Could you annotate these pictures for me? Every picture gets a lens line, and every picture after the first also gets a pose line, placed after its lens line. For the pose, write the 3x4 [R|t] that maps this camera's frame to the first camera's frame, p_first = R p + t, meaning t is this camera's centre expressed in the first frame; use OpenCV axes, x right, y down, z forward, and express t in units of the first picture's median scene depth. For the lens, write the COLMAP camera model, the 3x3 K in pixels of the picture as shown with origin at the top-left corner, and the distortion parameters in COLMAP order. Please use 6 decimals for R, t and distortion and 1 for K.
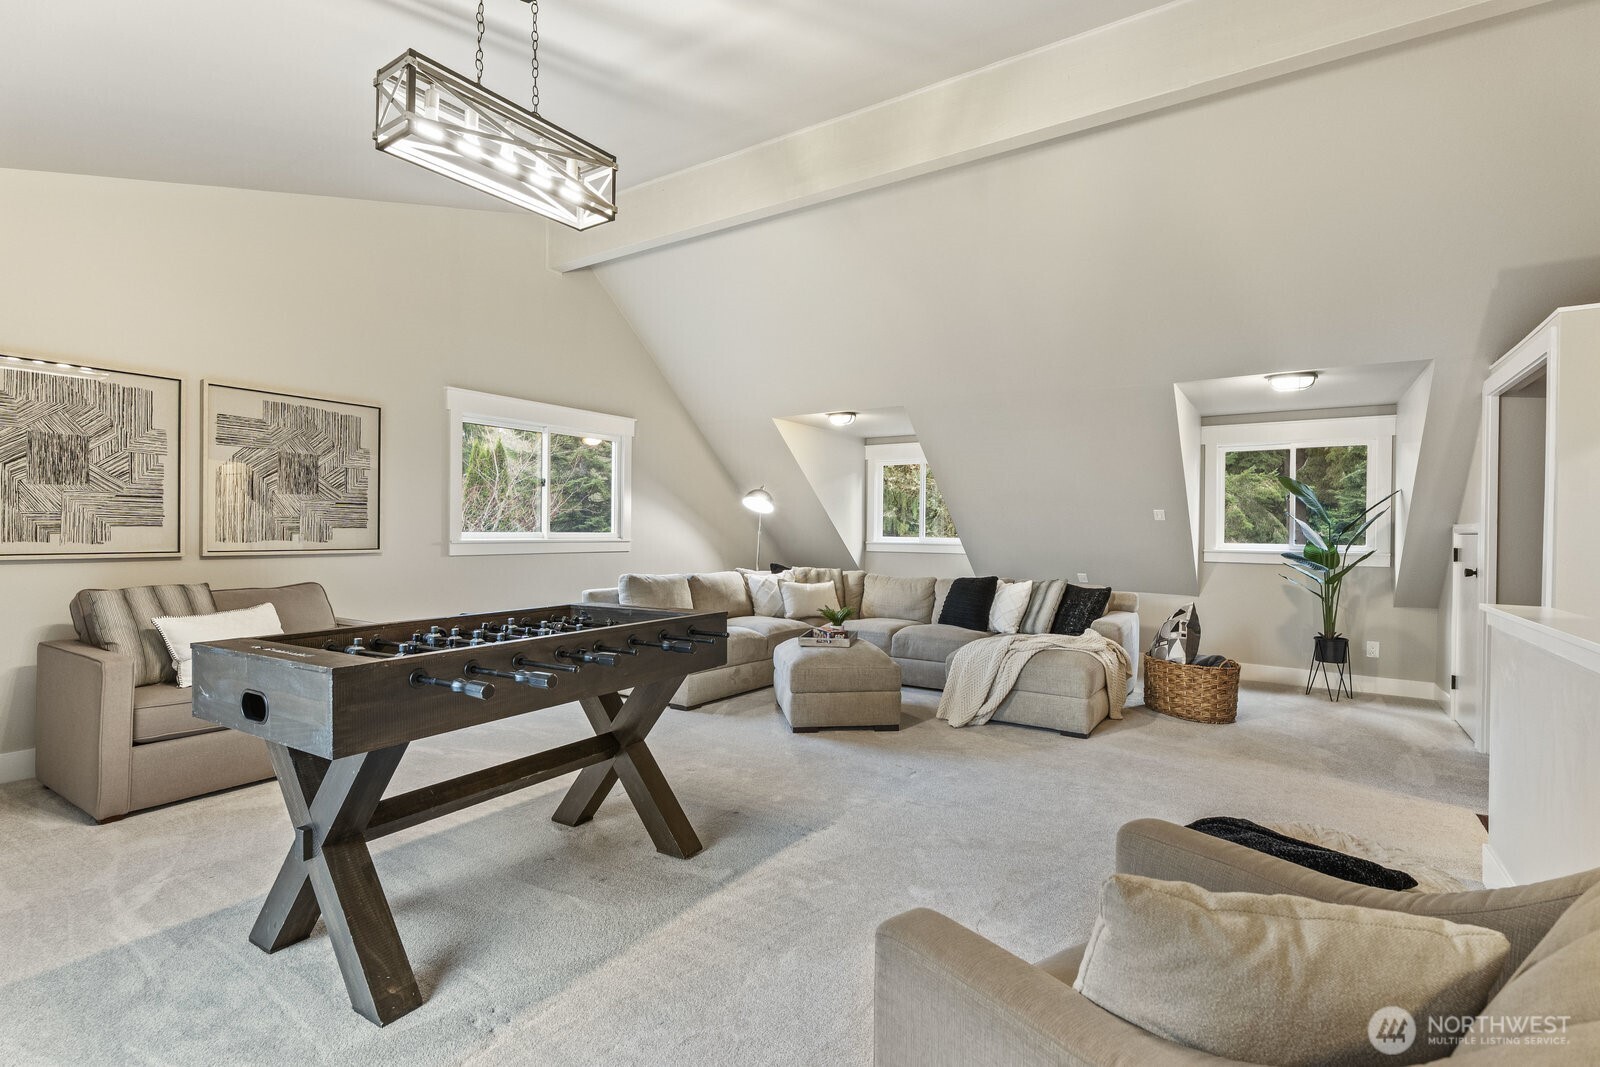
lens RADIAL K [[746.1, 0, 784.8], [0, 746.1, 532.8], [0, 0, 1]] dist [0.005698, 0.000609]
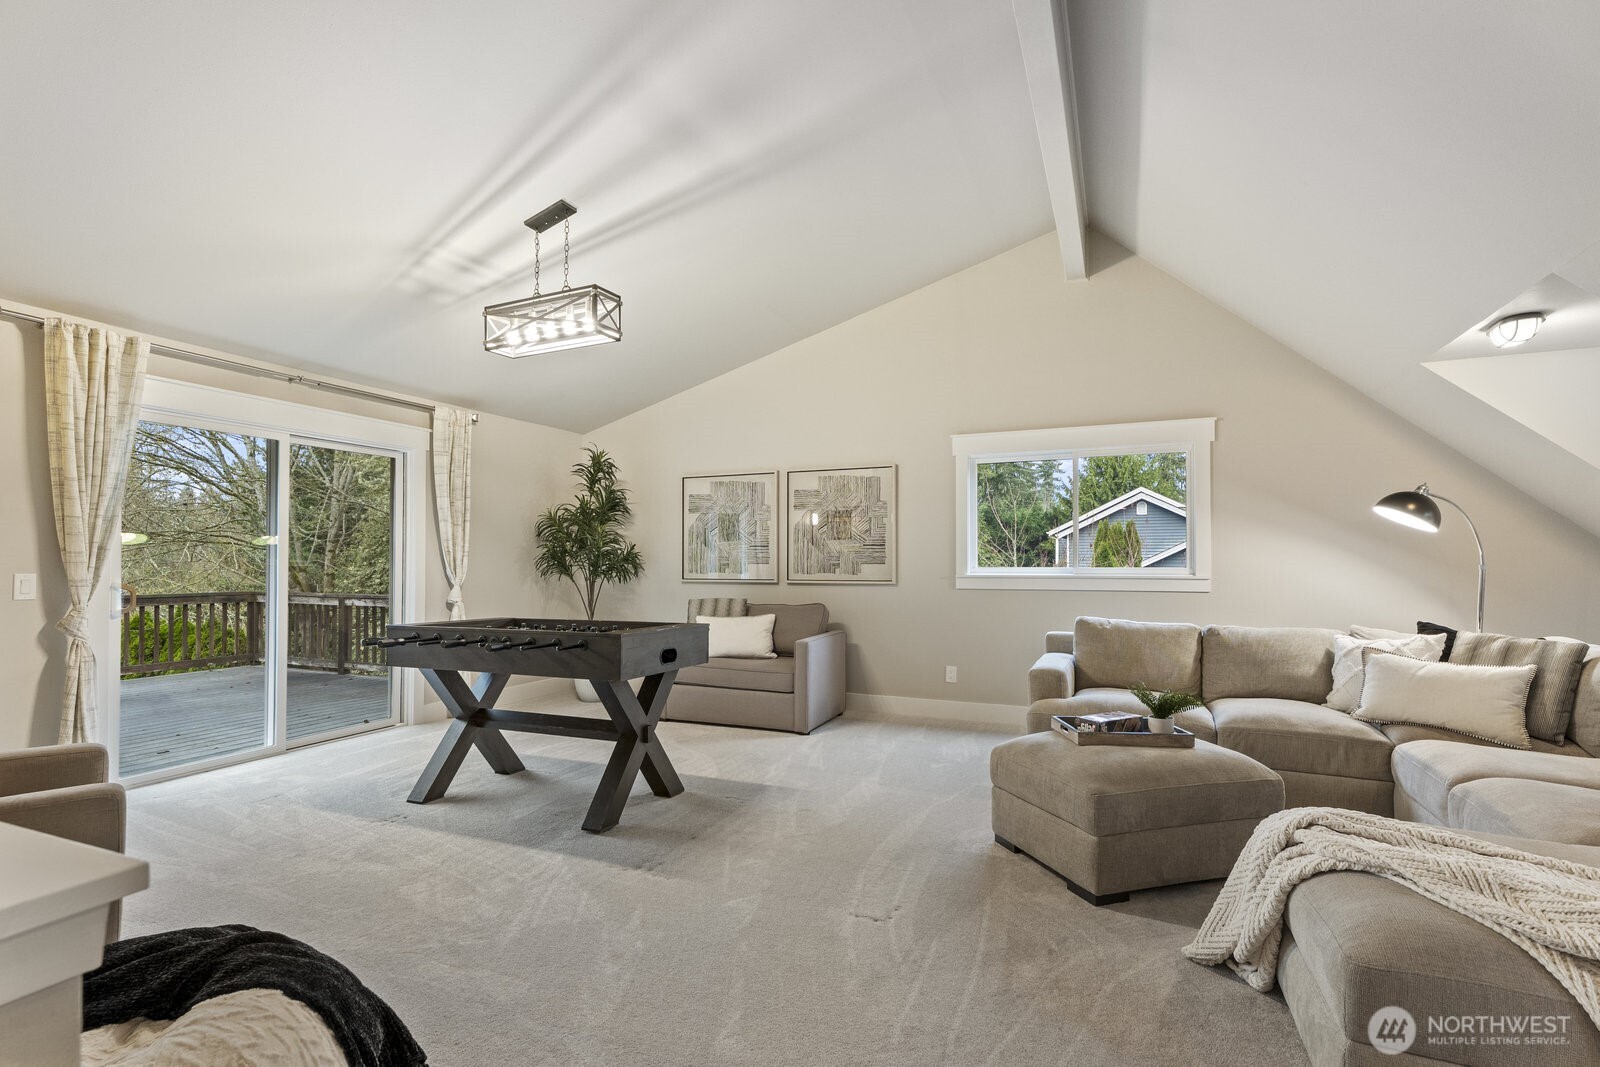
lens RADIAL K [[746.1, 0, 784.6], [0, 746.1, 539.7], [0, 0, 1]] dist [0.005698, 0.000609]
pose [[0.173787, -0.042772, -0.983854, 0.711590], [-0.002420, 0.999035, -0.043860, 0.009258], [0.984780, 0.010003, 0.173515, 0.688741]]
